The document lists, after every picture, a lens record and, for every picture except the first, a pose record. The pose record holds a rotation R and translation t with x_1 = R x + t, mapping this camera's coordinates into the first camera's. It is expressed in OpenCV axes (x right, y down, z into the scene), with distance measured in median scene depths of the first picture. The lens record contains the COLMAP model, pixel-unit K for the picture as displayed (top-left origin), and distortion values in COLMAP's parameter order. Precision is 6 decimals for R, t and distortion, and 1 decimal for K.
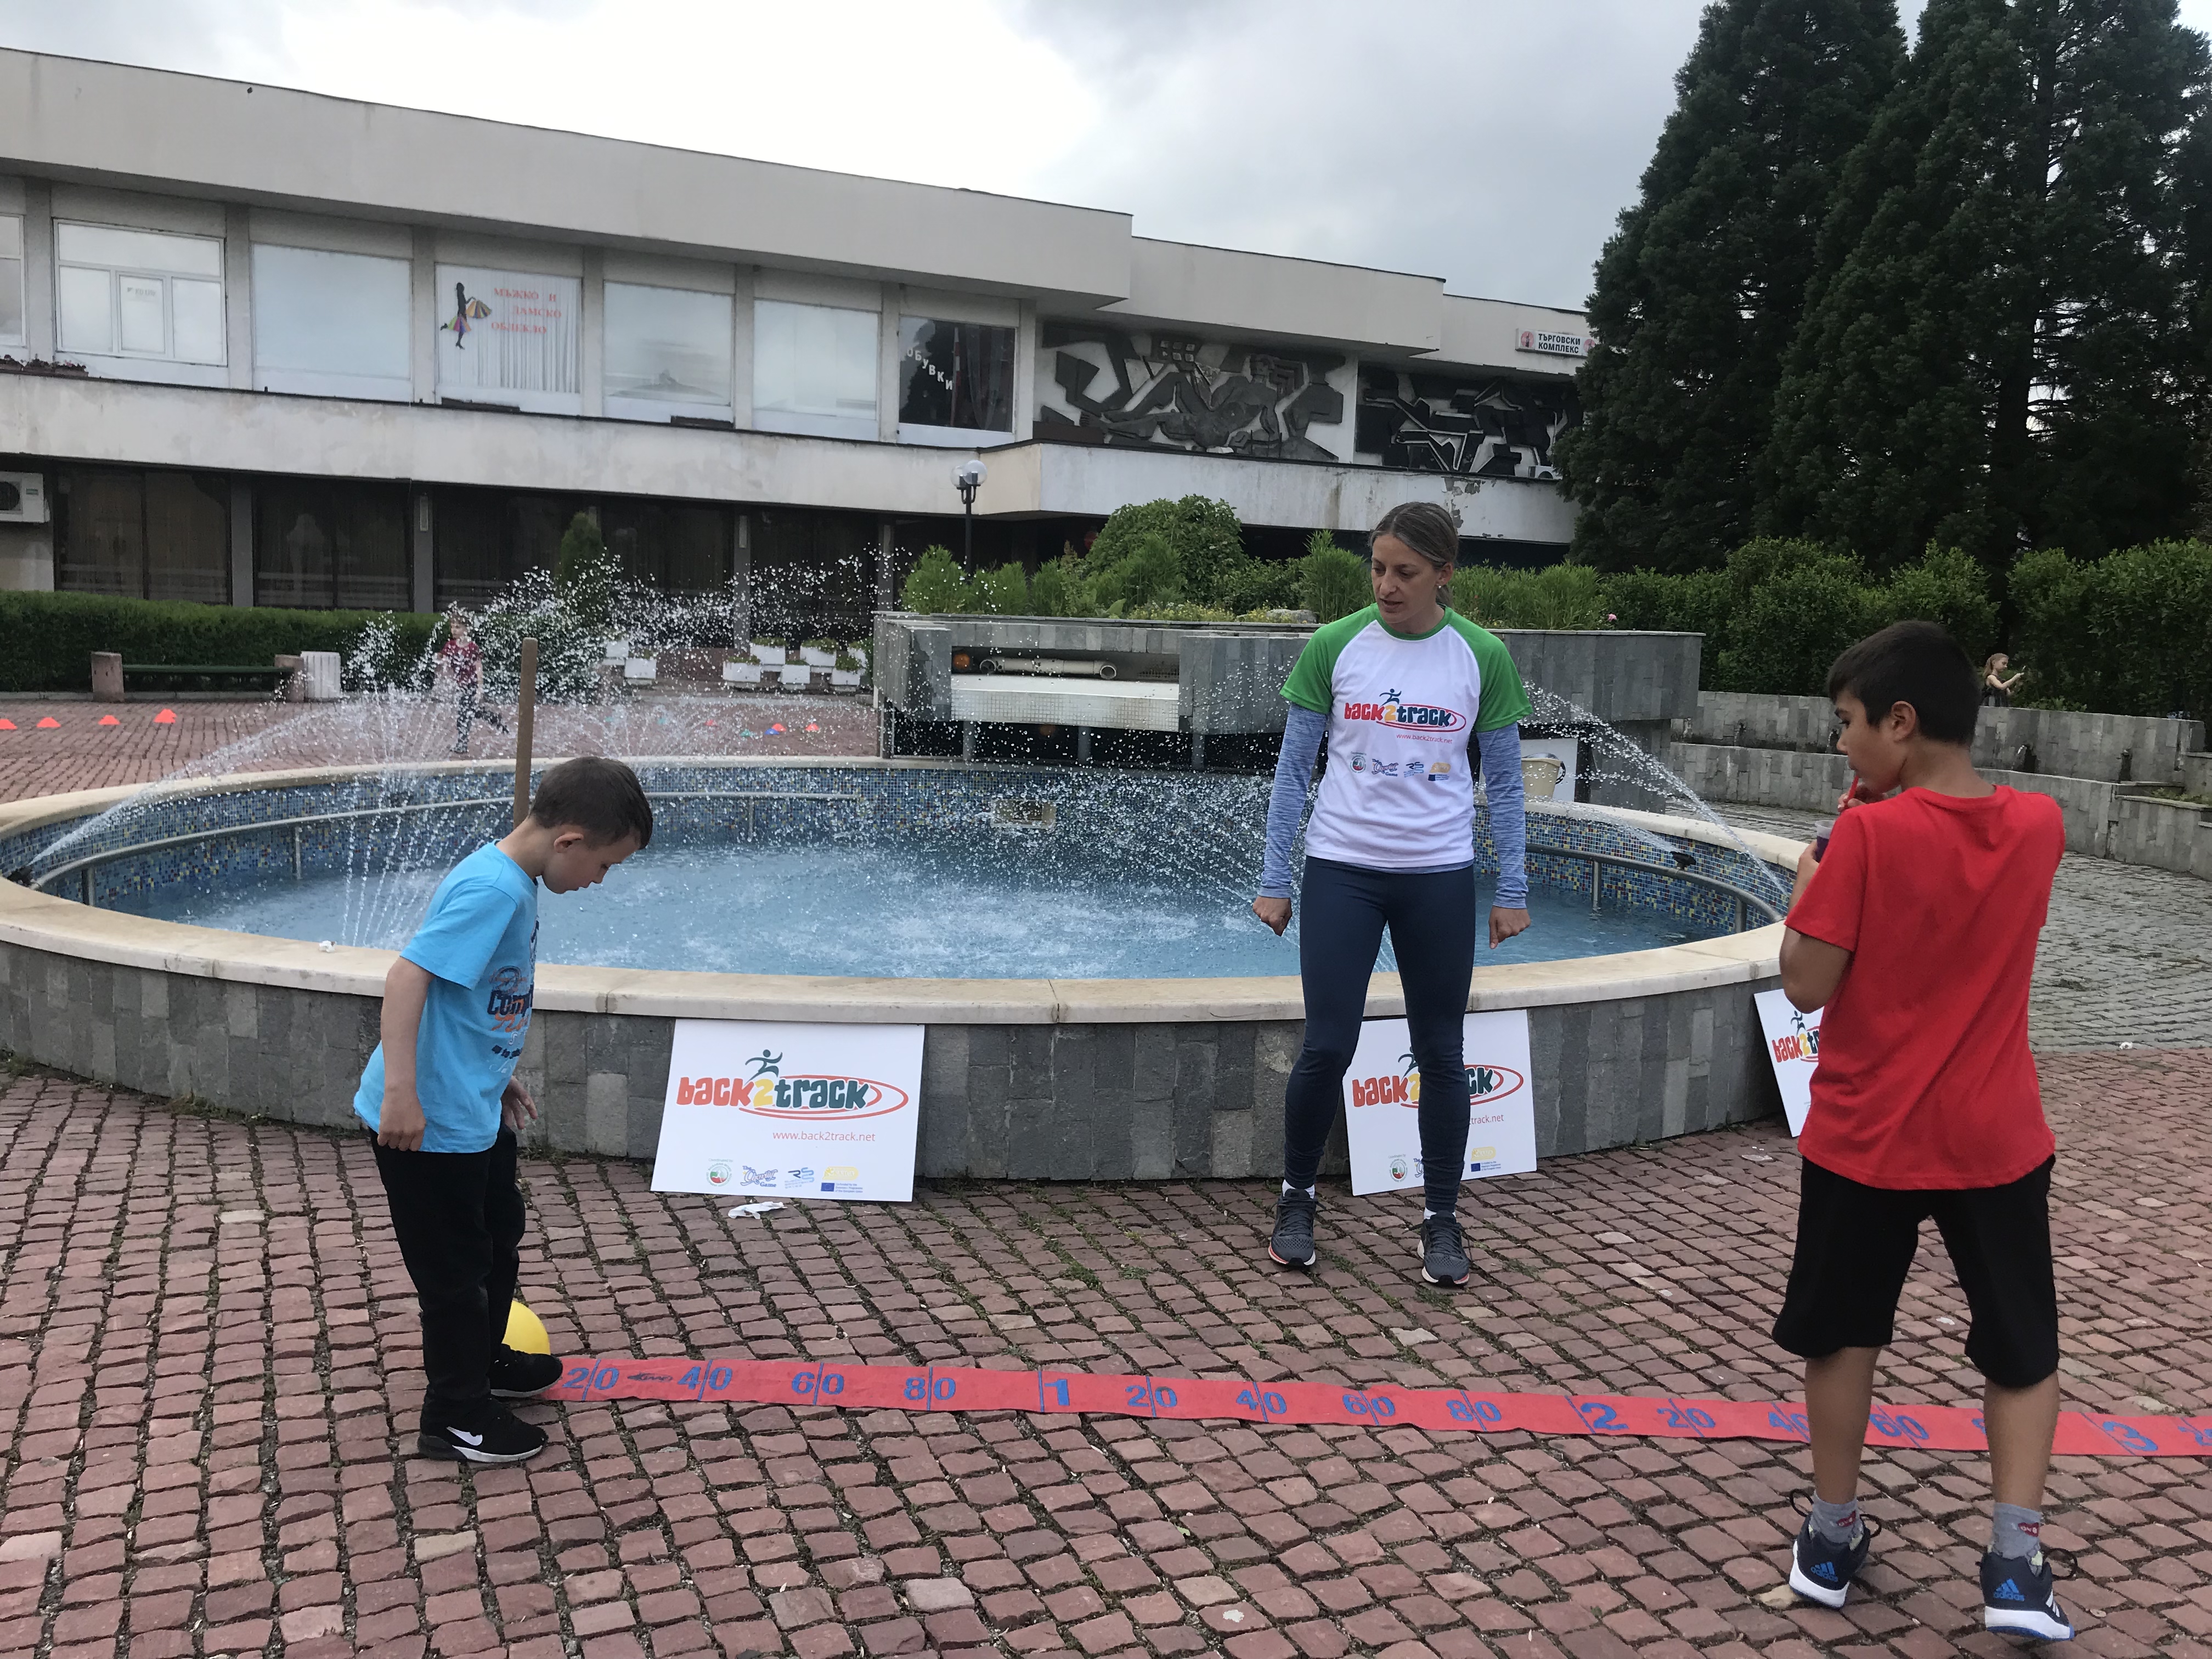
lens RADIAL K [[1829.3, 0, 1101.0], [0, 1829.3, 824.8], [0, 0, 1]] dist [0.010176, -0.011267]
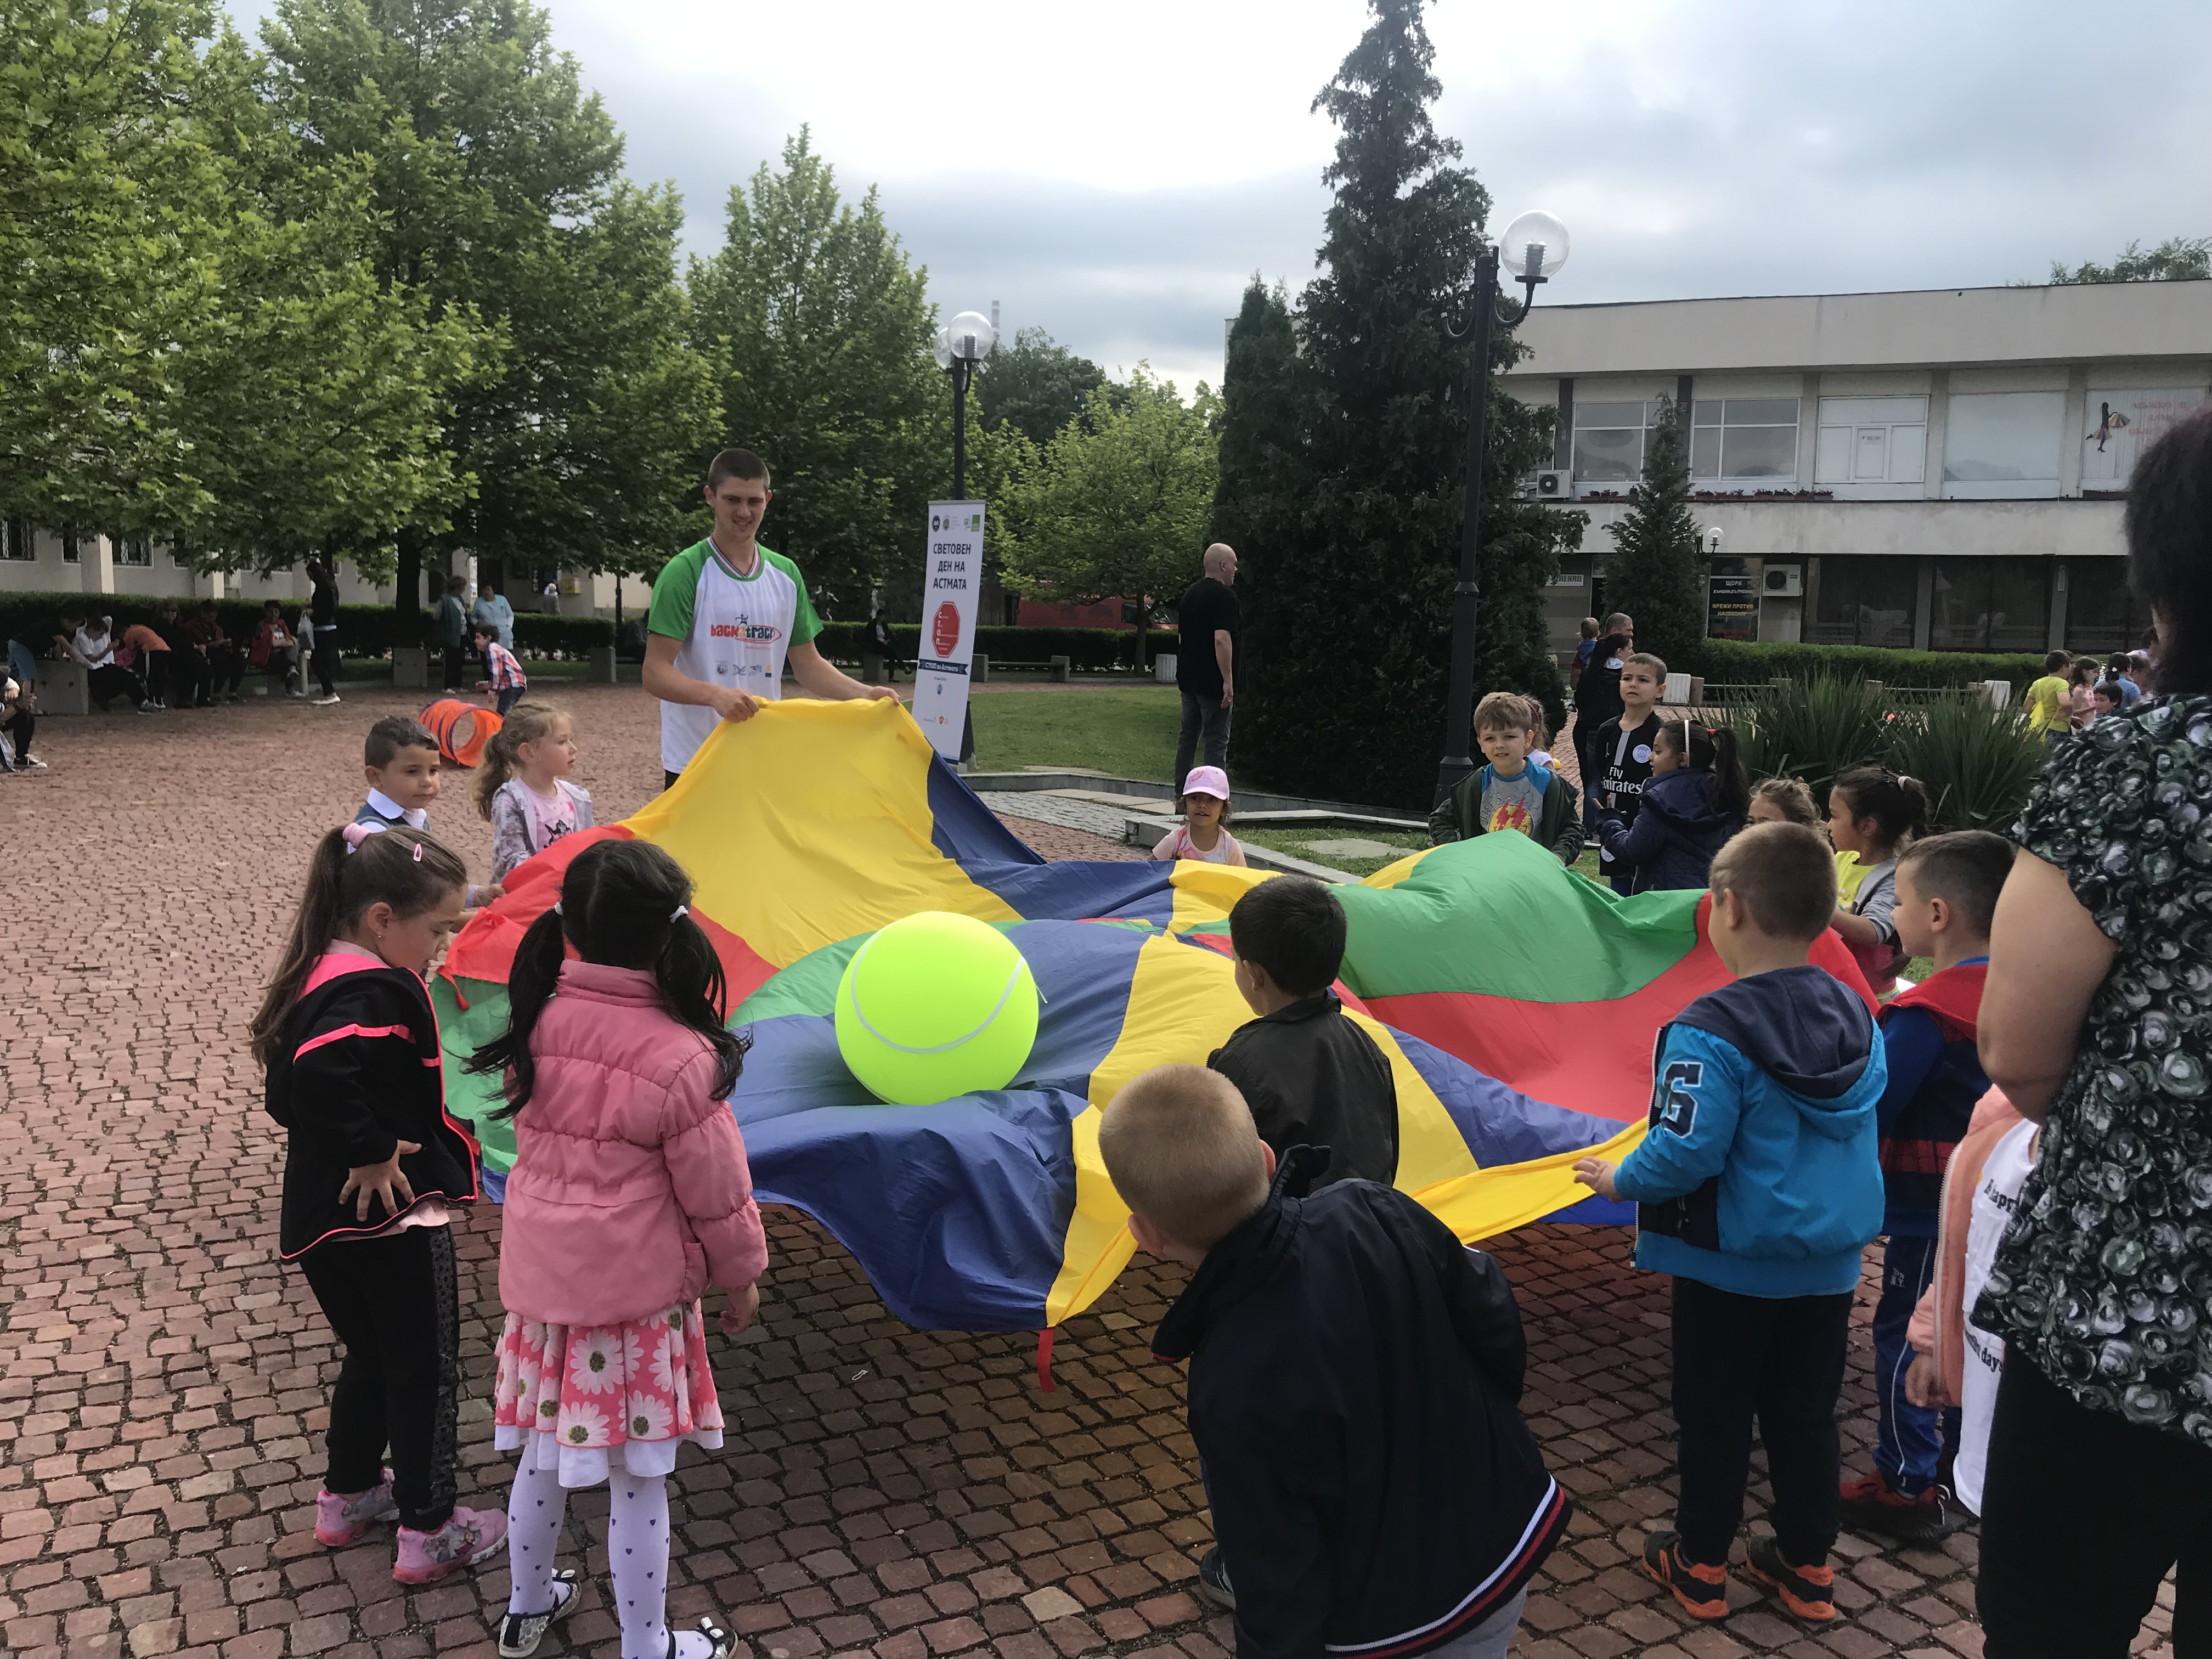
lens RADIAL K [[1815.8, 0, 1097.1], [0, 1815.8, 799.3], [0, 0, 1]] dist [0.060256, -0.069012]
pose [[0.686589, 0.051848, -0.725194, 0.285993], [-0.073351, 0.997304, 0.001856, 0.092004], [0.723336, 0.051920, 0.688542, -0.950043]]
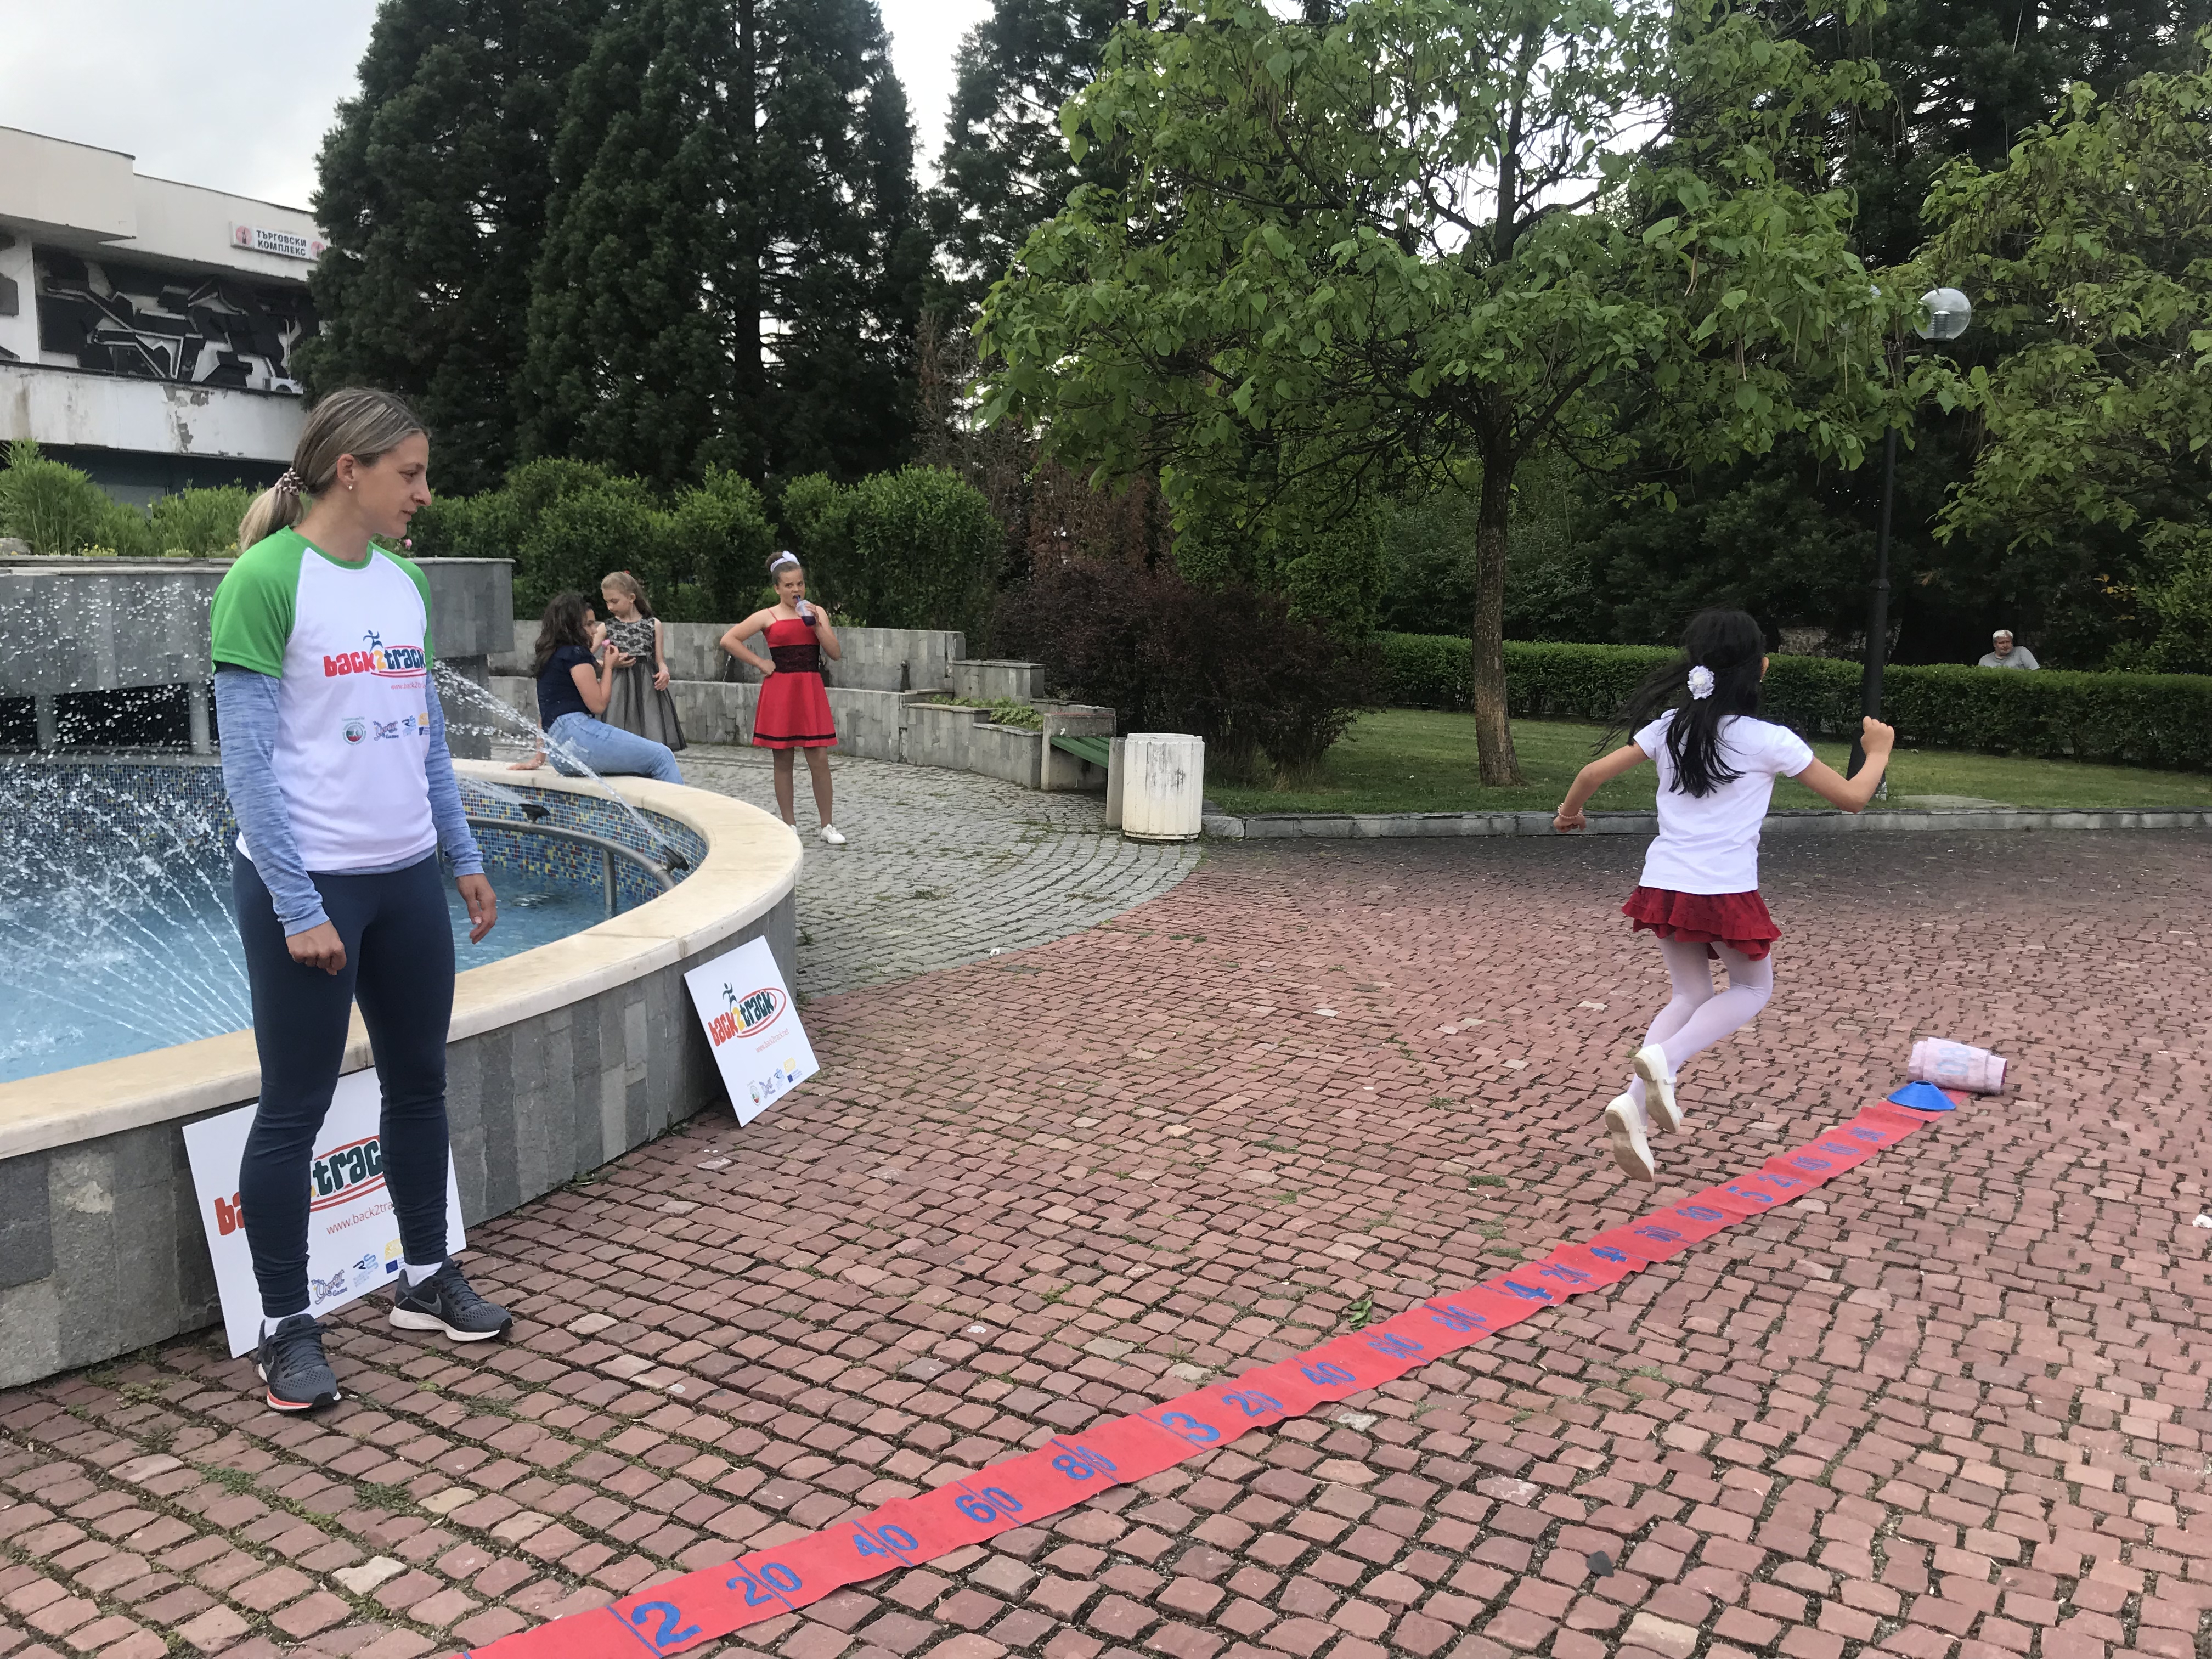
lens RADIAL K [[1839.8, 0, 1112.4], [0, 1839.8, 825.6], [0, 0, 1]] dist [0.005962, -0.001376]
pose [[0.795670, -0.106782, 0.596244, 0.001143], [0.082720, 0.994272, 0.067677, -0.006239], [-0.600055, -0.004528, 0.799946, 0.052595]]
